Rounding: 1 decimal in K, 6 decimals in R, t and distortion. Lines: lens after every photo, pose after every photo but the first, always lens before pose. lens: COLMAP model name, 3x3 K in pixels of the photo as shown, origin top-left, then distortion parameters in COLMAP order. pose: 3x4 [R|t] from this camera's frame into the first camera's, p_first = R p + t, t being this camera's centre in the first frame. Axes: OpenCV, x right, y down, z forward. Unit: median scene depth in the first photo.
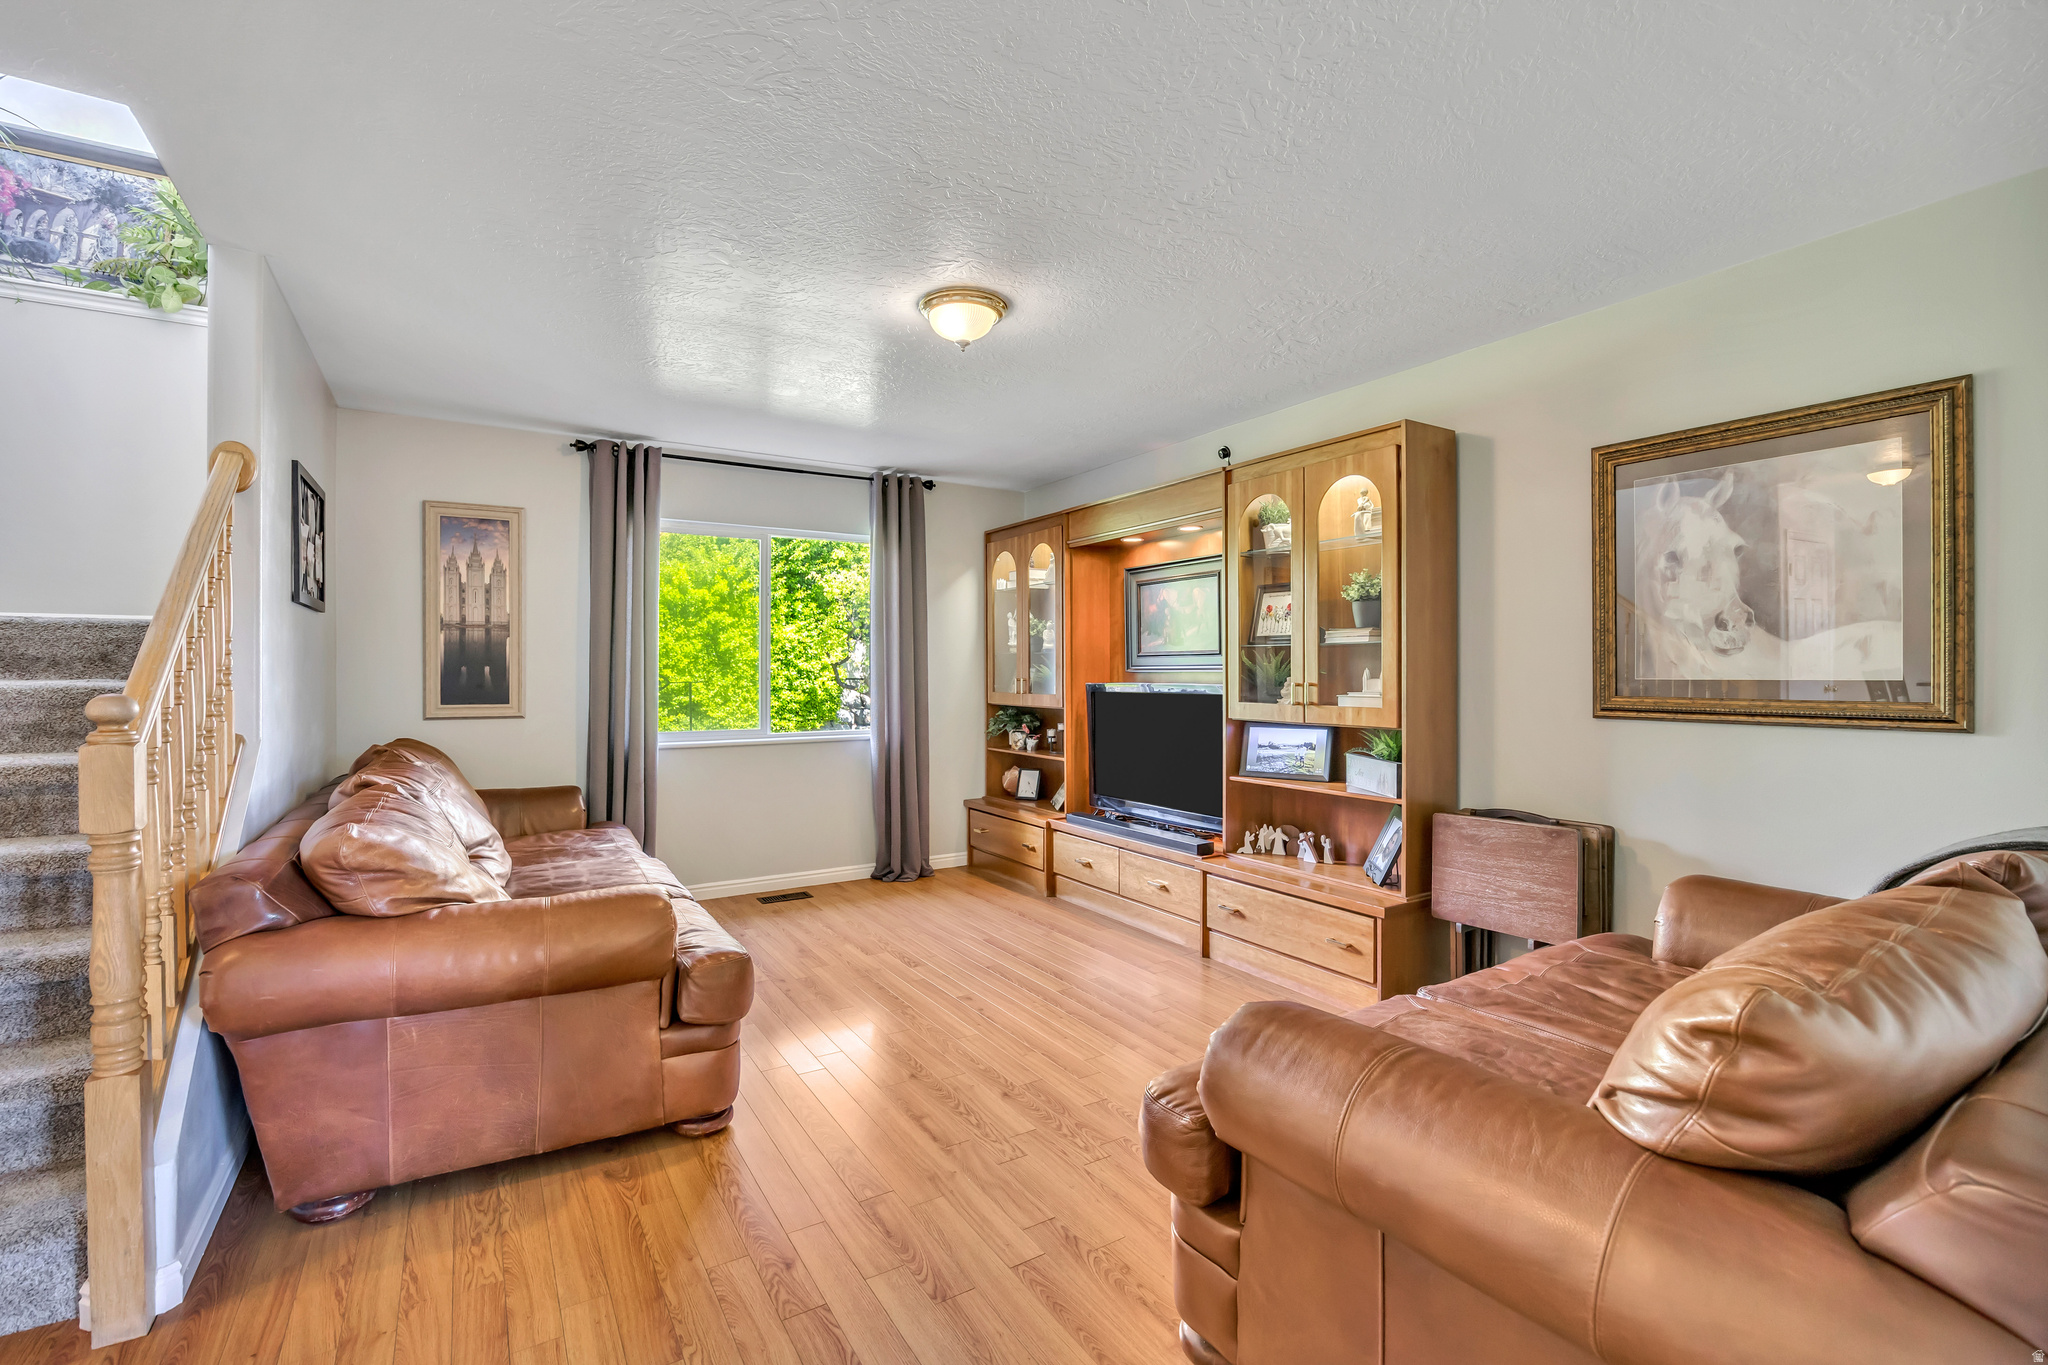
lens RADIAL K [[882.8, 0, 1021.1], [0, 882.8, 668.8], [0, 0, 1]] dist [-0.017500, -0.000544]
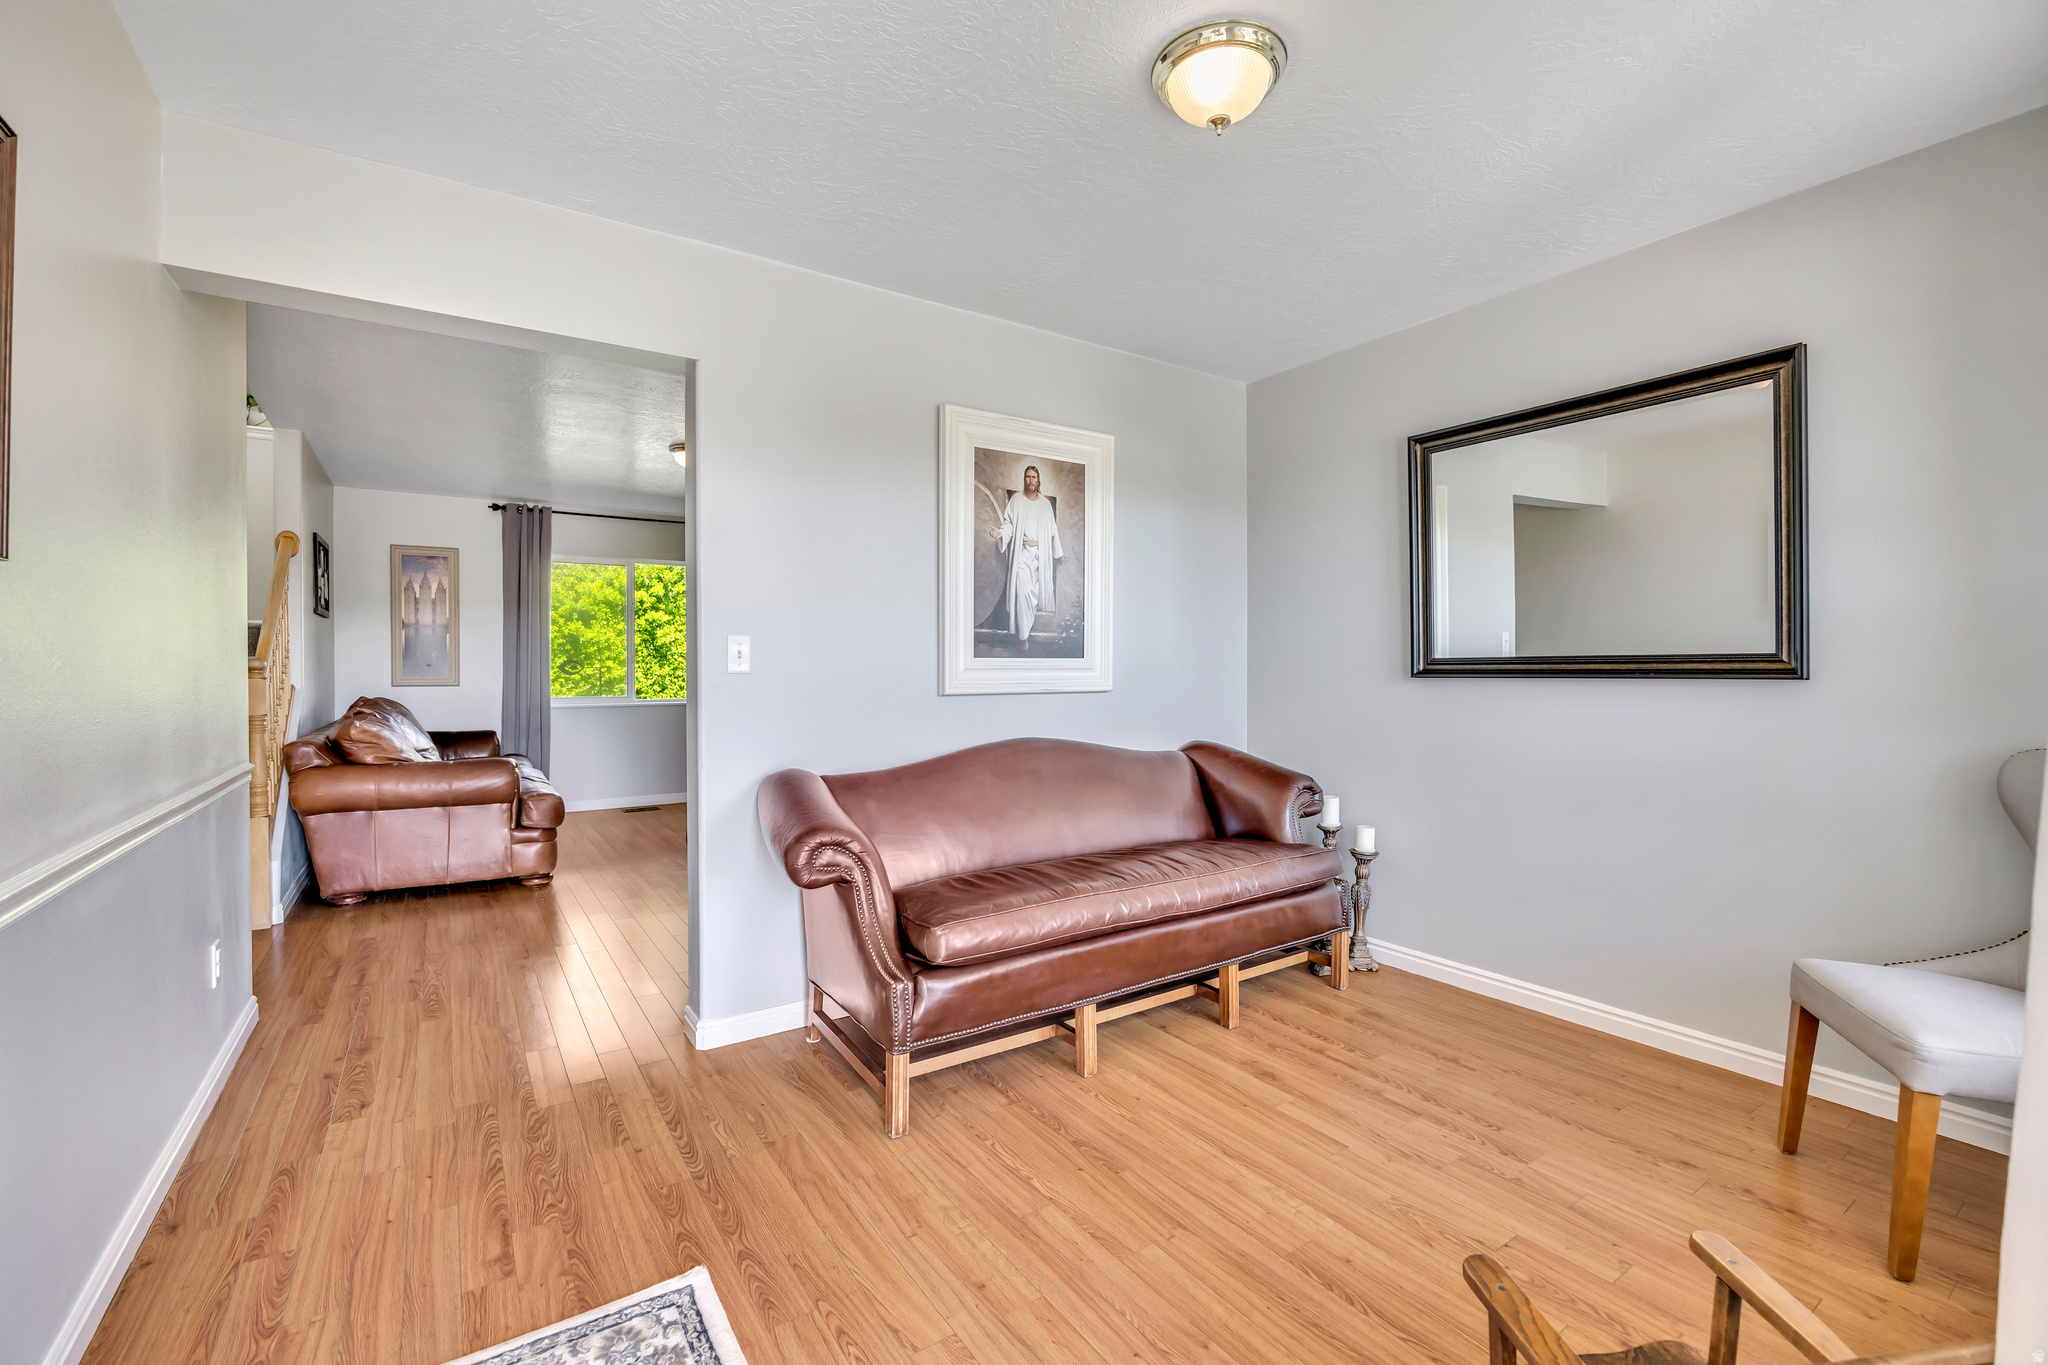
lens RADIAL K [[882.8, 0, 1031.1], [0, 882.8, 681.2], [0, 0, 1]] dist [-0.017500, -0.000544]
pose [[0.999580, 0.001361, 0.028939, 0.413334], [-0.001893, 0.999829, 0.018372, 0.018482], [-0.028909, -0.018419, 0.999412, -0.593429]]
